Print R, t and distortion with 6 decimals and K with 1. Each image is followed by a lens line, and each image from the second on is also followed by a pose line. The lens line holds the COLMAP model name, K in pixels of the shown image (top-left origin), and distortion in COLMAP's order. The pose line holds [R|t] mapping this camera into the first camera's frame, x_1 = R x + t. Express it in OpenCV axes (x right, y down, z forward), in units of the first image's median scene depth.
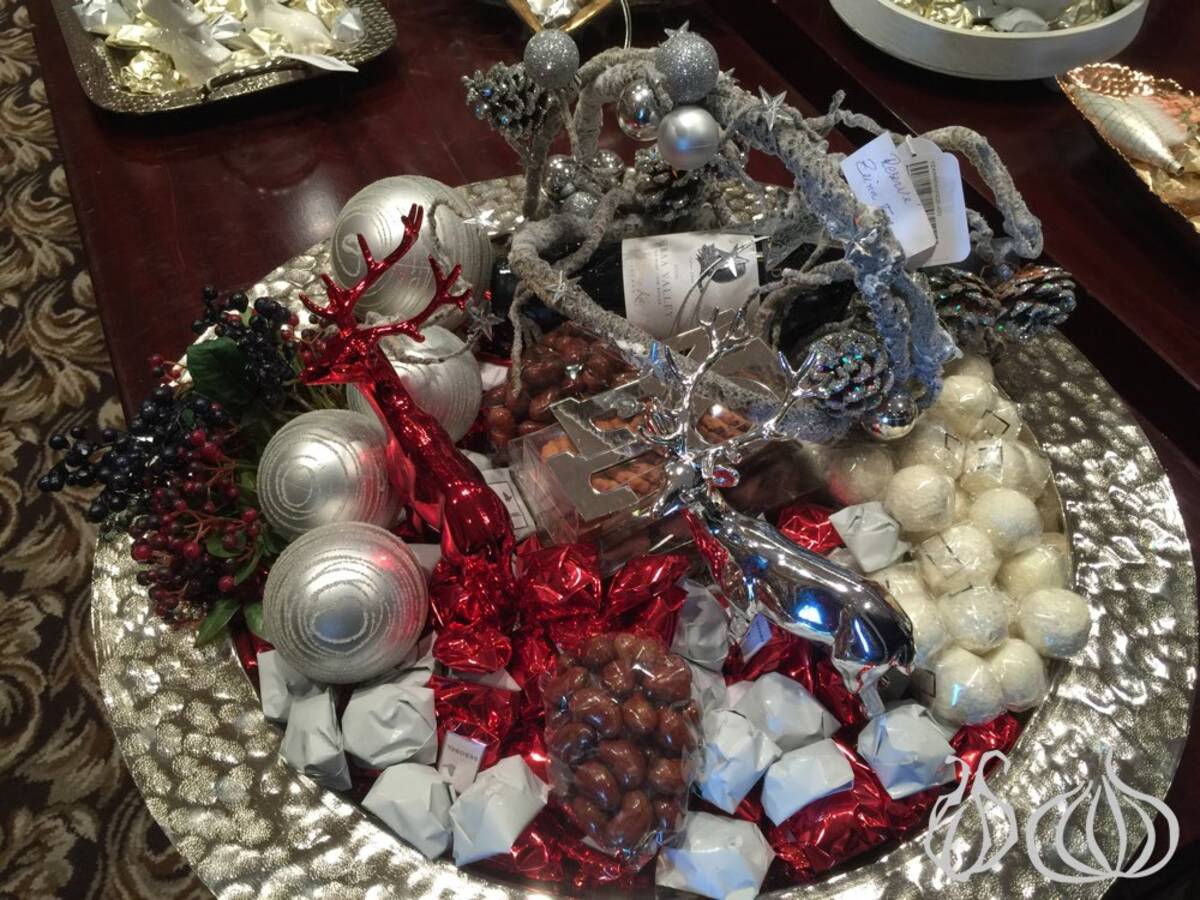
lens RADIAL K [[1042.5, 0, 598.0], [0, 1042.5, 449.6], [0, 0, 1]] dist [0.022182, -0.030713]
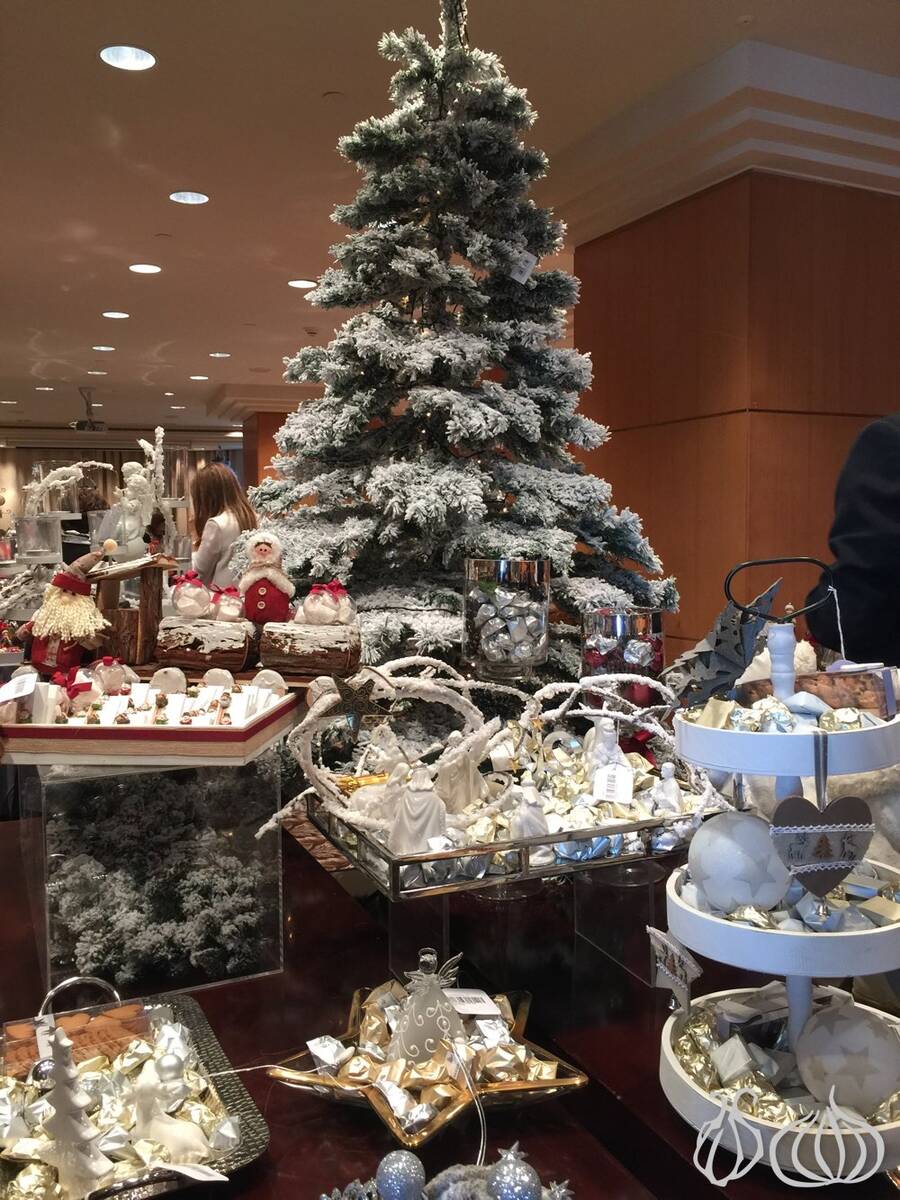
lens RADIAL K [[1042.5, 0, 447.8], [0, 1042.5, 600.4], [0, 0, 1]] dist [0.022182, -0.030713]
pose [[0.999347, -0.031691, -0.017382, 0.030094], [0.008708, 0.677834, -0.735164, 0.022235], [0.035081, 0.734532, 0.677667, -0.144174]]
